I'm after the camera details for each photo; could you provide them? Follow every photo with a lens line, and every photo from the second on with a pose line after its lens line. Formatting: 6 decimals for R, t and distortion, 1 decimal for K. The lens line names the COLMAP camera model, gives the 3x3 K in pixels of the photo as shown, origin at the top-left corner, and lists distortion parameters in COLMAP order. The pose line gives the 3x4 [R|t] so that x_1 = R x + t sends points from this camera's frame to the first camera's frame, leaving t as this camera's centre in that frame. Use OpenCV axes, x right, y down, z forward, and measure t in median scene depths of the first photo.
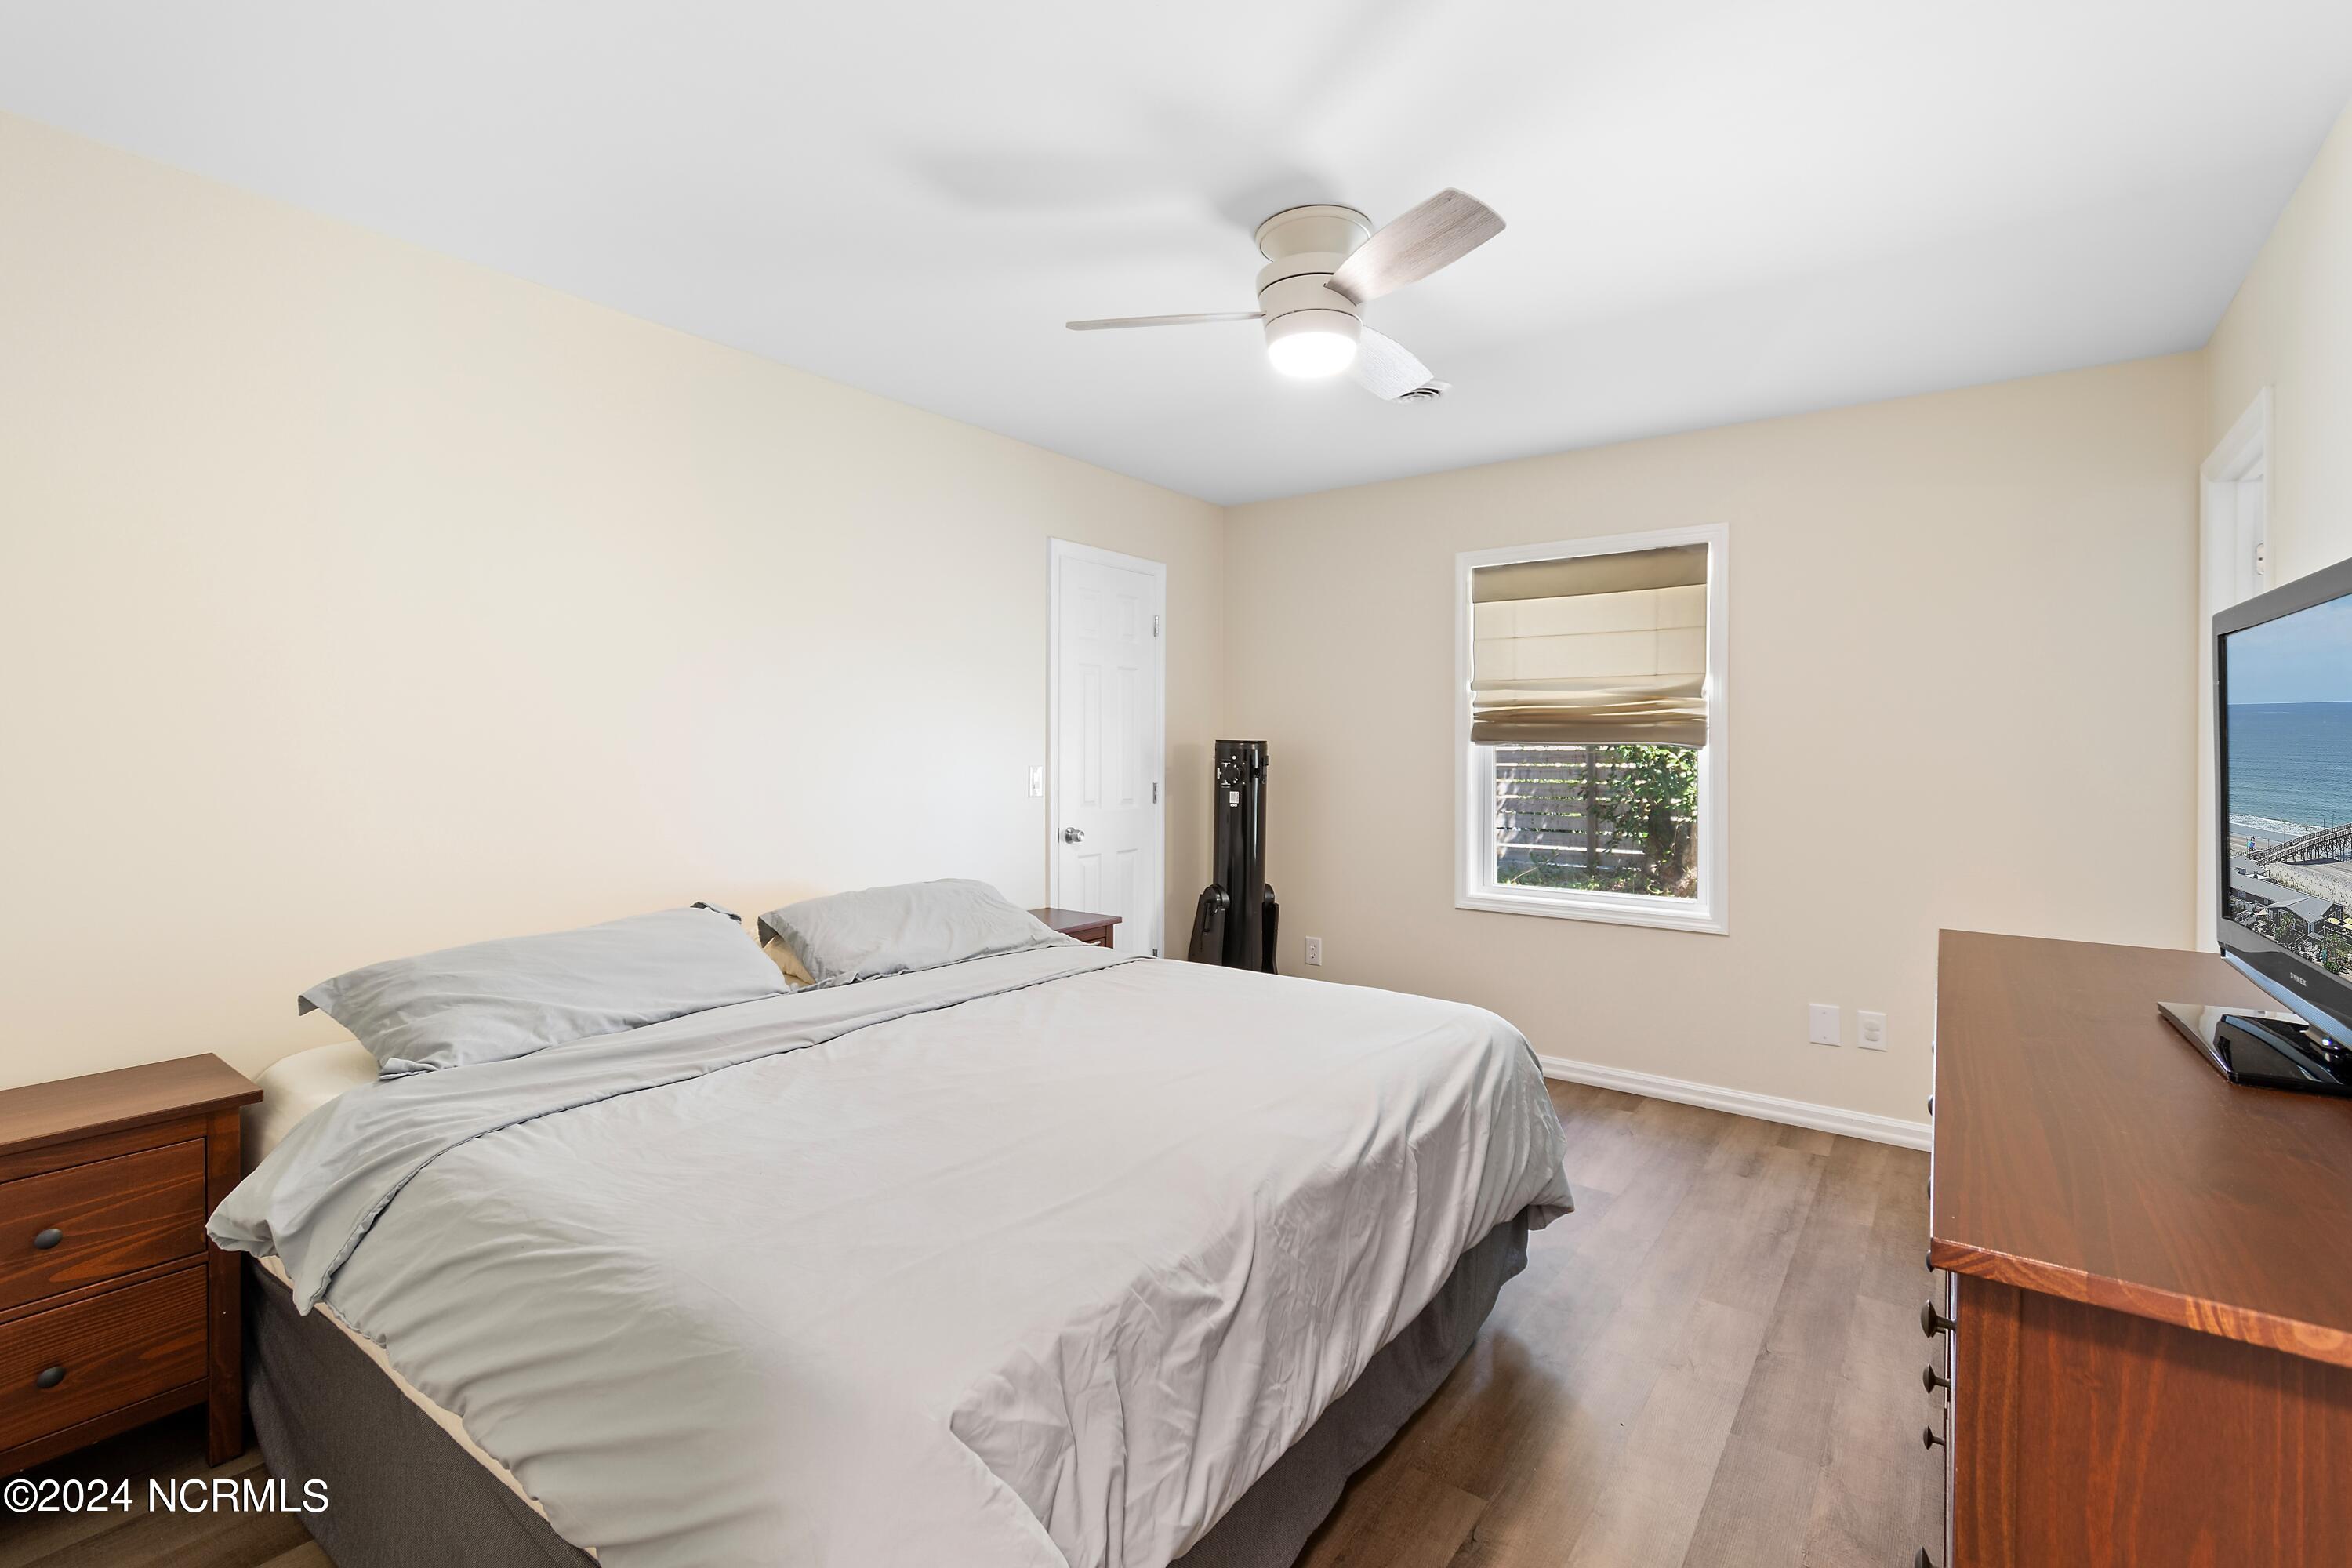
lens RADIAL K [[1040.8, 0, 1170.1], [0, 1040.8, 765.7], [0, 0, 1]] dist [0.000937, -0.001216]
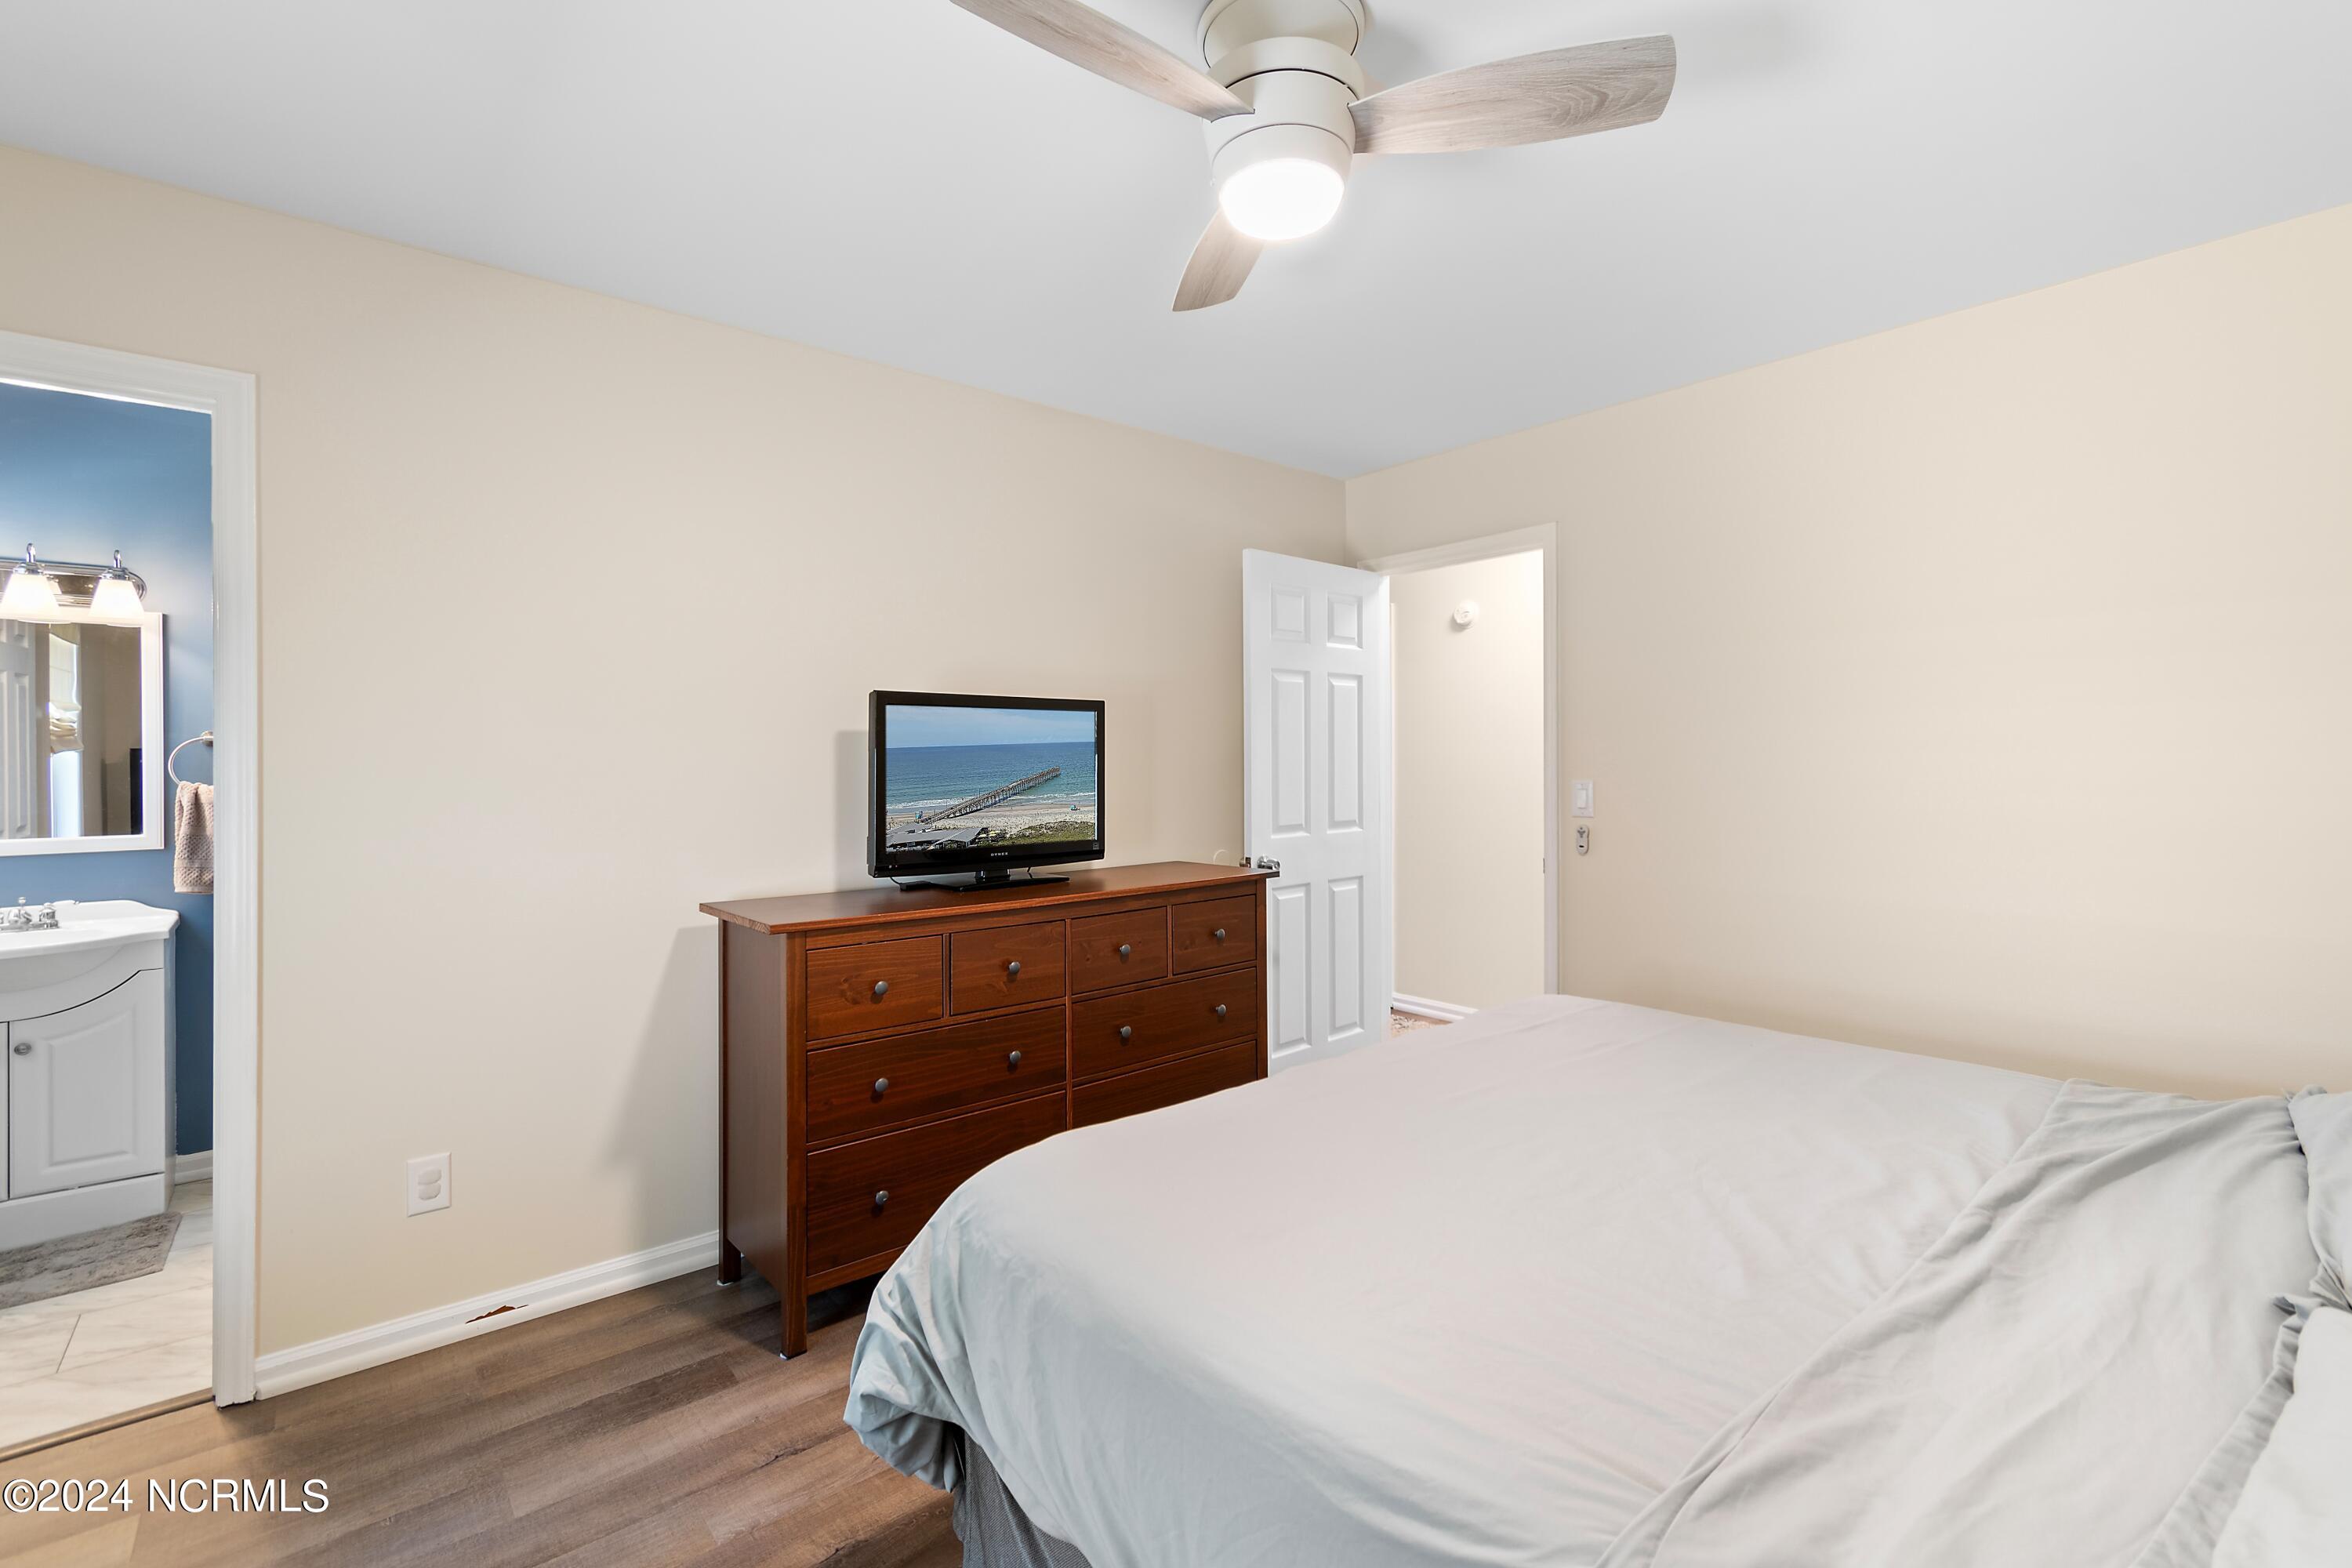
lens RADIAL K [[1040.8, 0, 1170.1], [0, 1040.8, 765.7], [0, 0, 1]] dist [0.000937, -0.001216]
pose [[-0.974791, 0.007094, 0.223008, 0.048277], [0.012055, 0.999709, 0.020890, -0.038188], [-0.222795, 0.023052, -0.974593, 1.876604]]
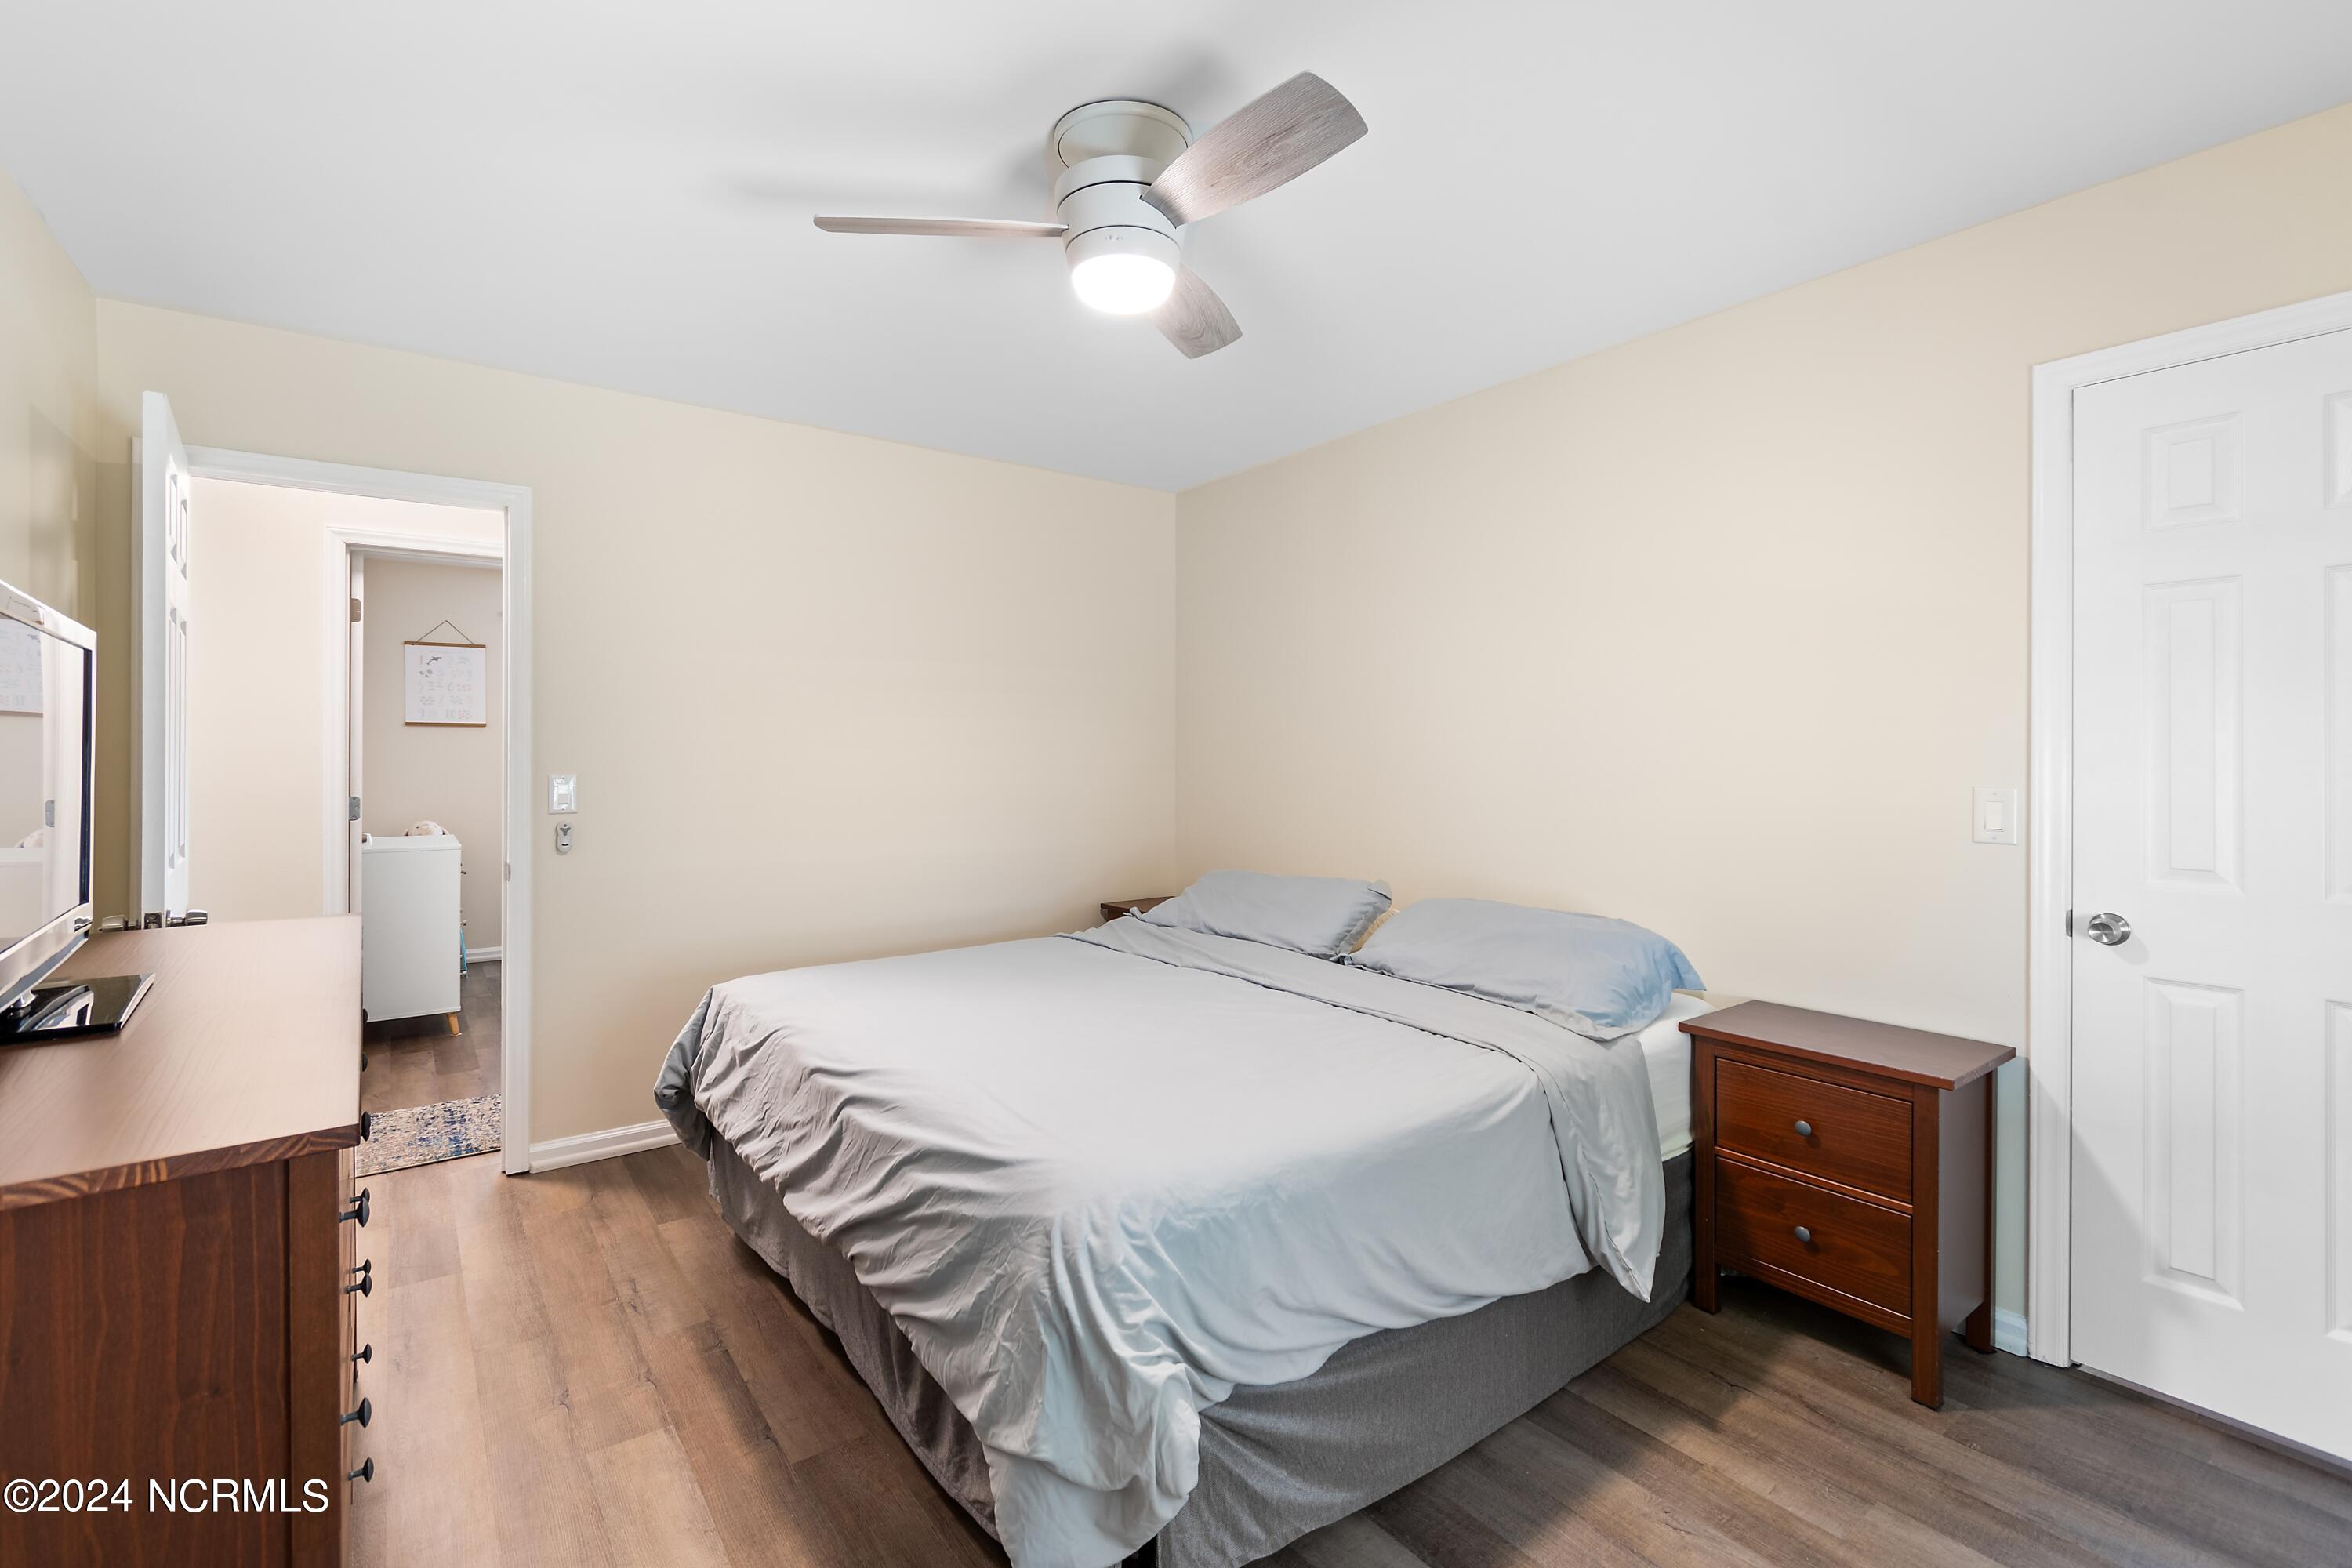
lens RADIAL K [[1040.8, 0, 1170.1], [0, 1040.8, 765.7], [0, 0, 1]] dist [0.000937, -0.001216]
pose [[-0.273288, 0.009998, -0.961880, 1.025995], [-0.017481, 0.999729, 0.015358, -0.023816], [0.961774, 0.021012, -0.273039, 1.392683]]
